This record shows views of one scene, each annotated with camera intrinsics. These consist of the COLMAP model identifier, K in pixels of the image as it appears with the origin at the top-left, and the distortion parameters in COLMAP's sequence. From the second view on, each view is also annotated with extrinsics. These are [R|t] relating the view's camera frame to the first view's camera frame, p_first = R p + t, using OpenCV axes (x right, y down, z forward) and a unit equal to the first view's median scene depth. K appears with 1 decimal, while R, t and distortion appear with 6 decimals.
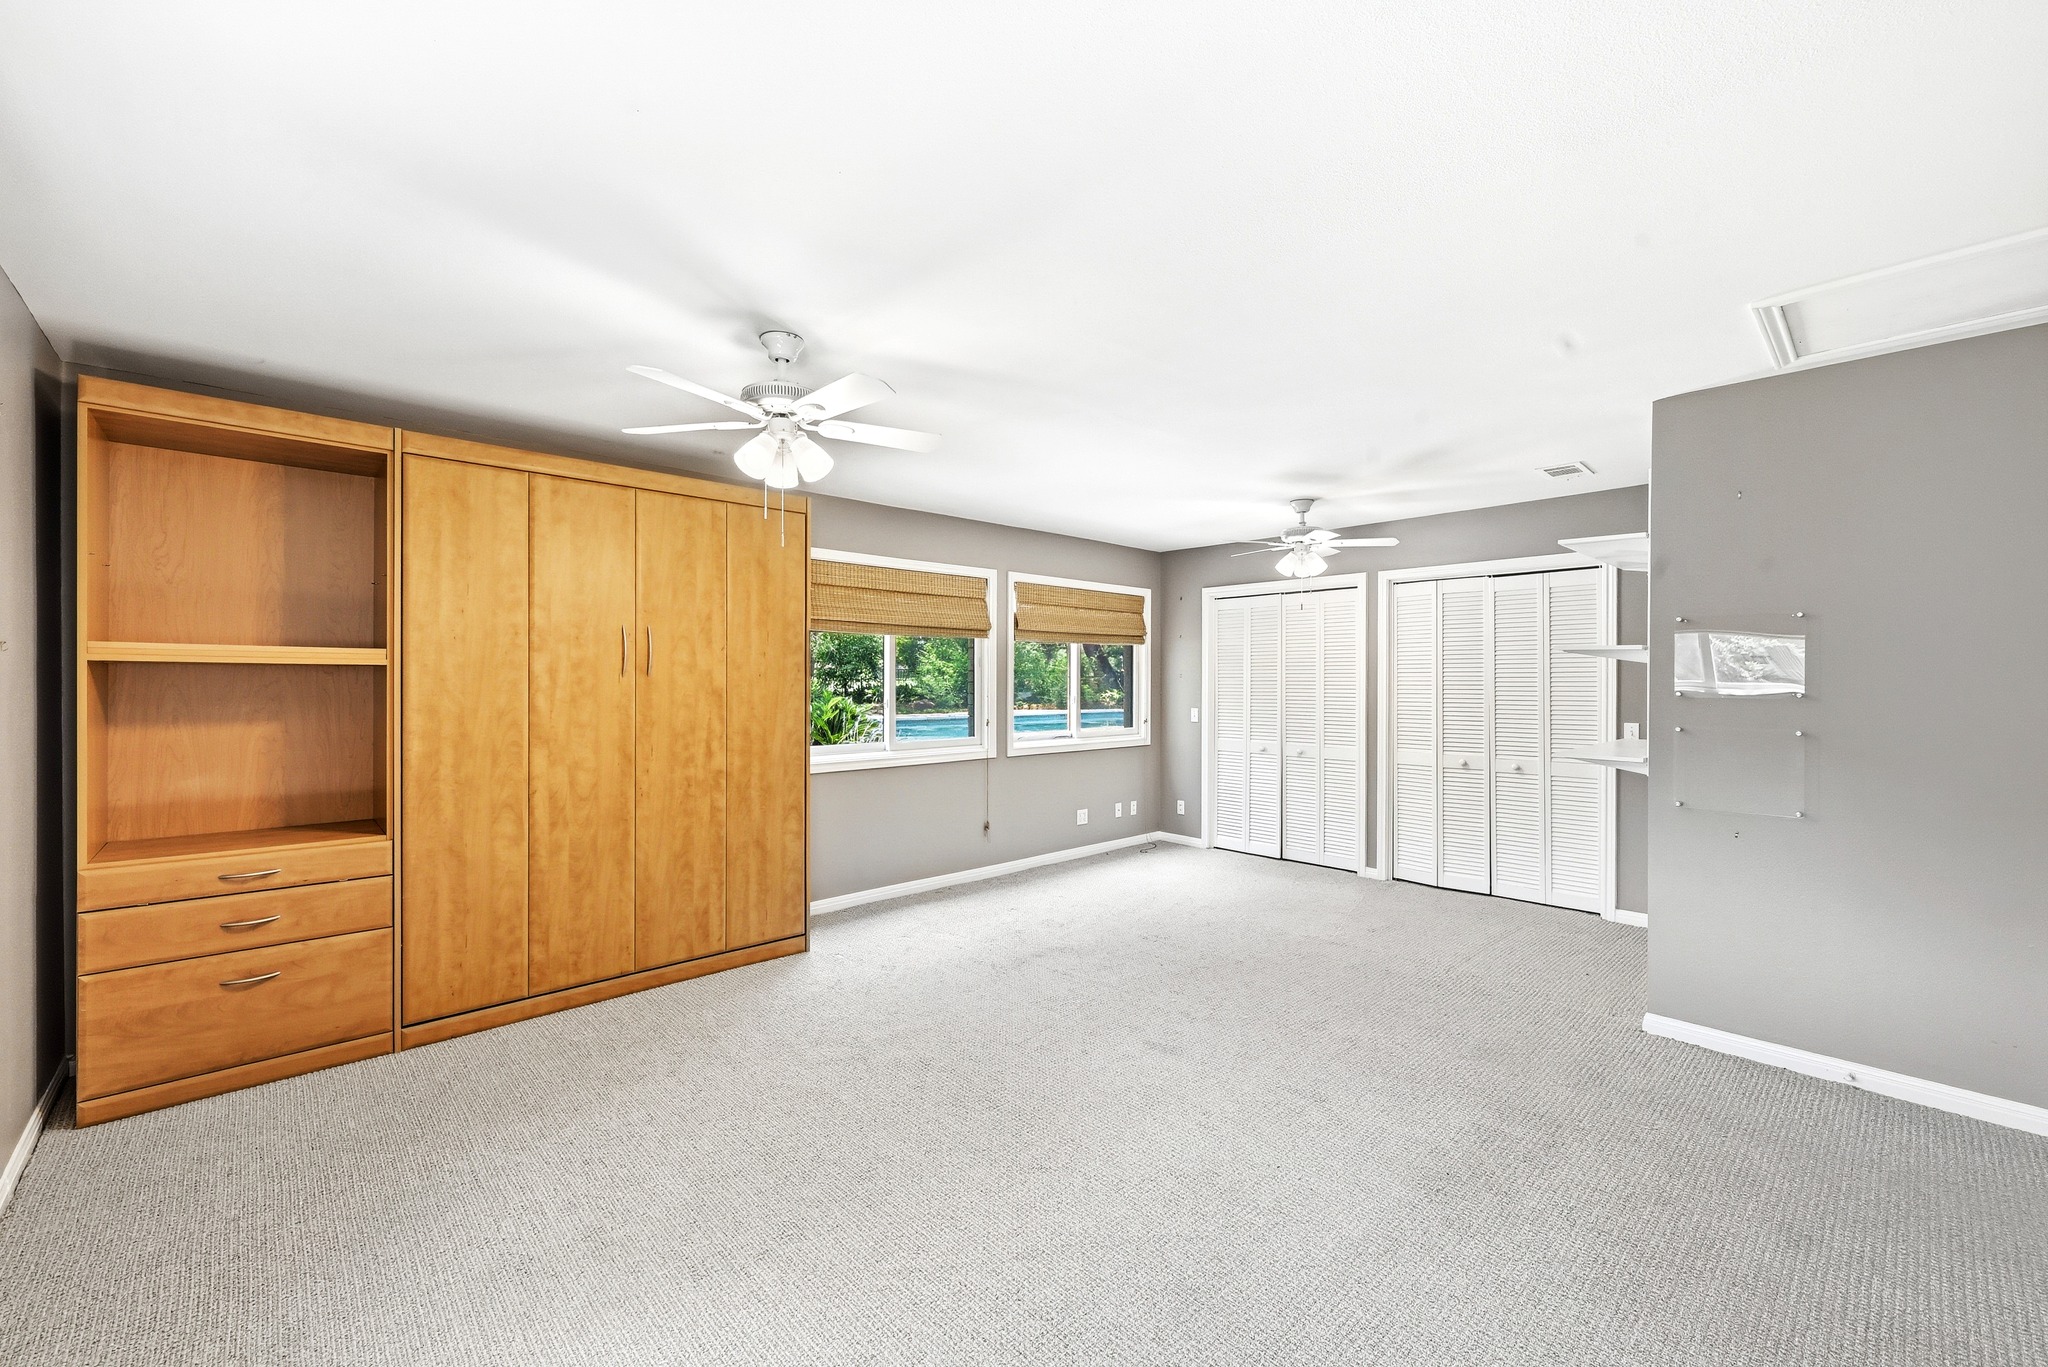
lens RADIAL K [[812.5, 0, 1027.3], [0, 812.5, 680.7], [0, 0, 1]] dist [-0.002330, 0.000892]
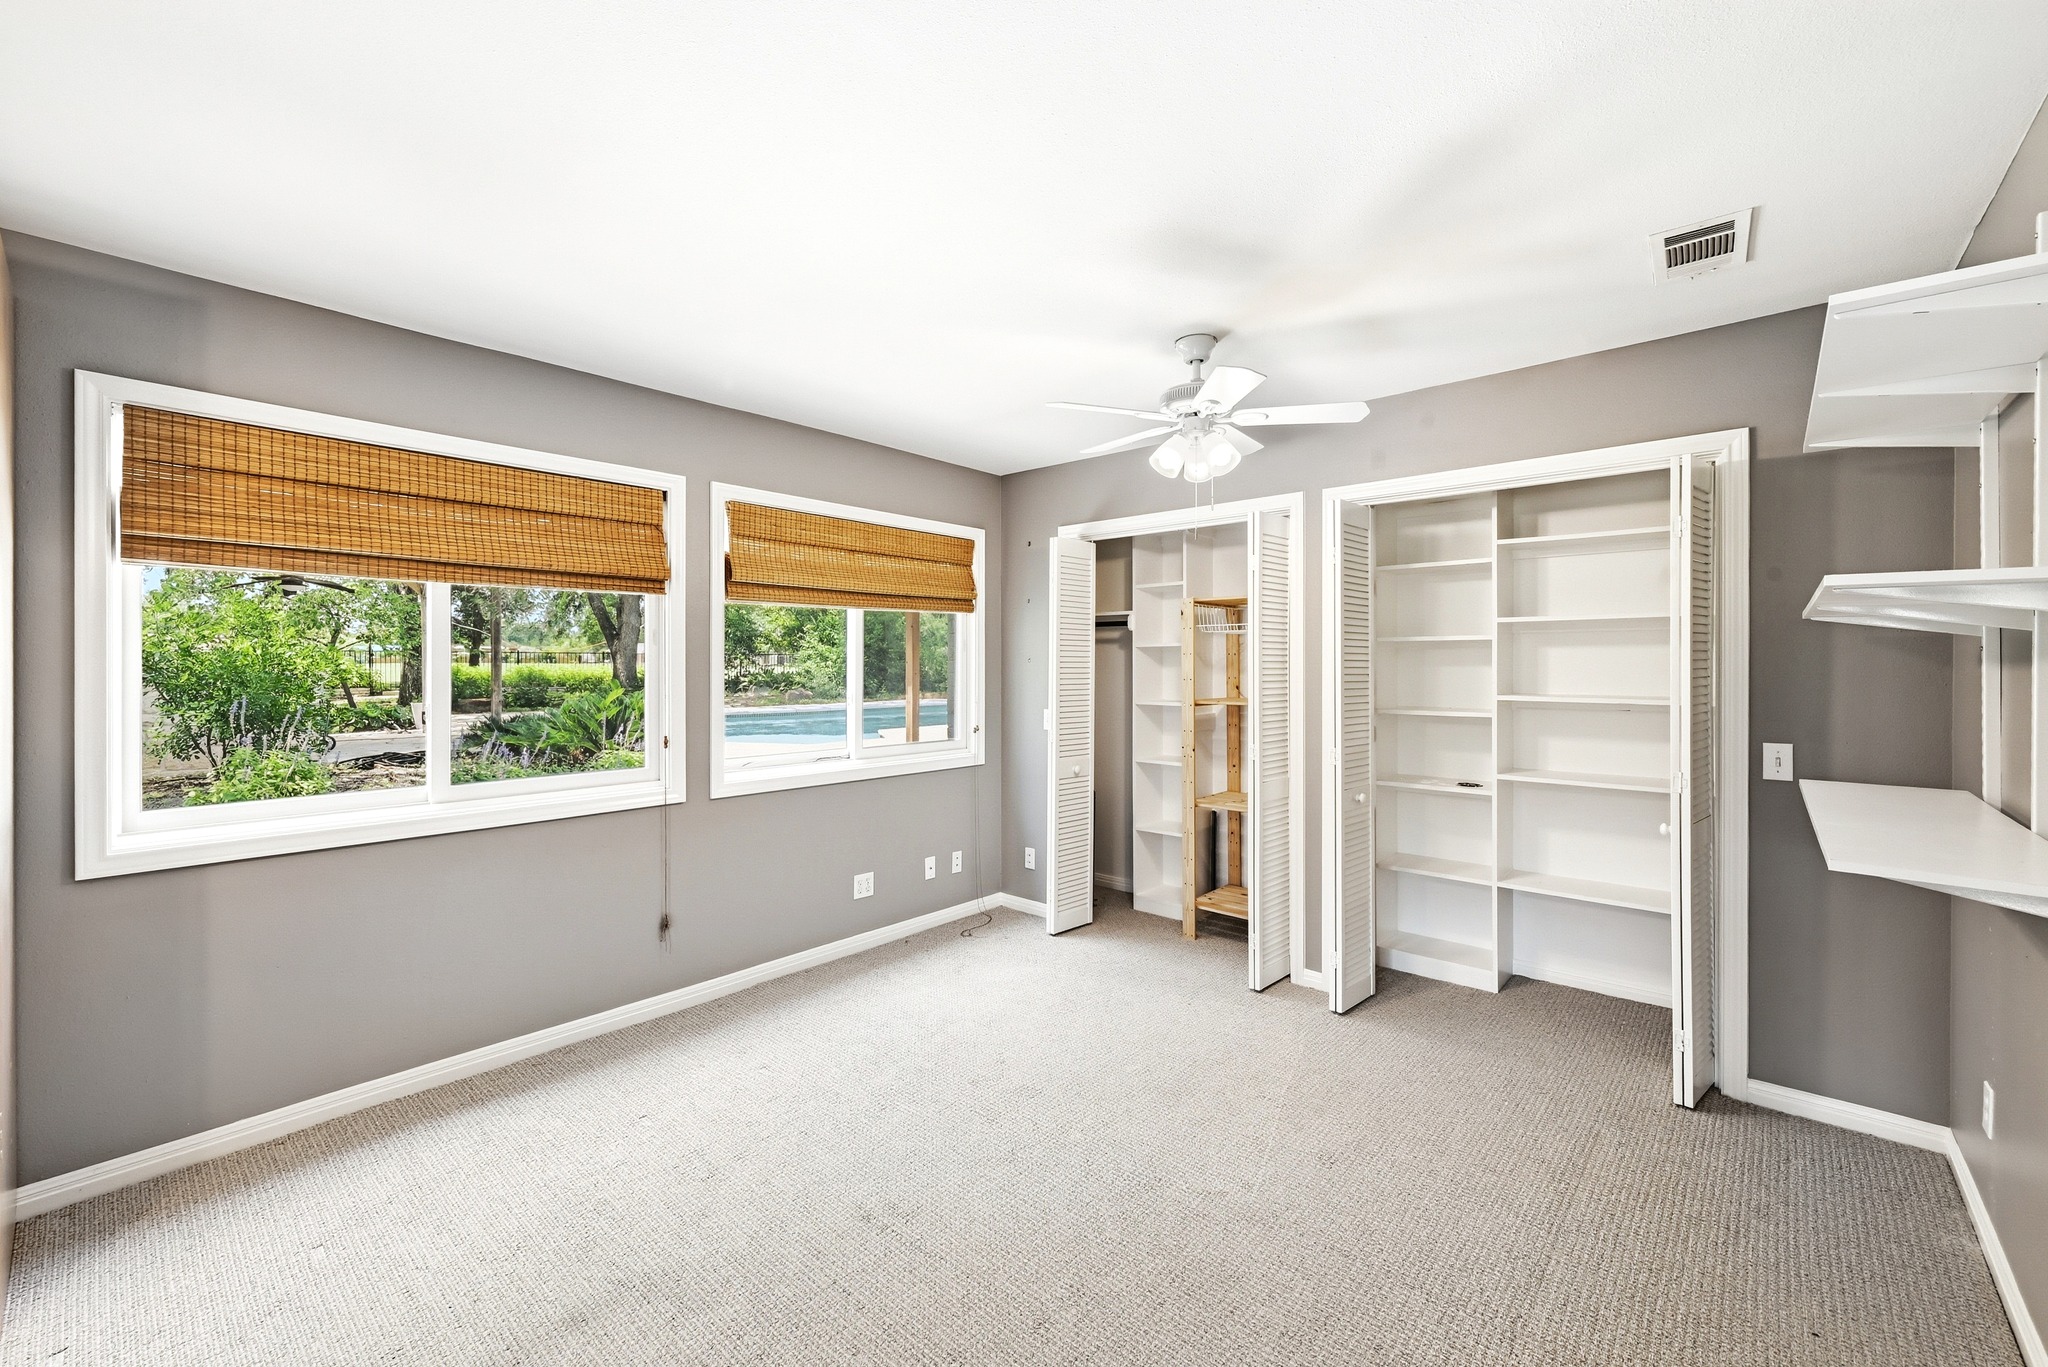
lens RADIAL K [[812.5, 0, 1025.0], [0, 812.5, 664.1], [0, 0, 1]] dist [-0.002330, 0.000892]
pose [[0.996057, -0.002058, 0.088694, 0.137914], [0.002343, 0.999992, -0.003099, -0.000875], [-0.088687, 0.003295, 0.996054, 0.368888]]
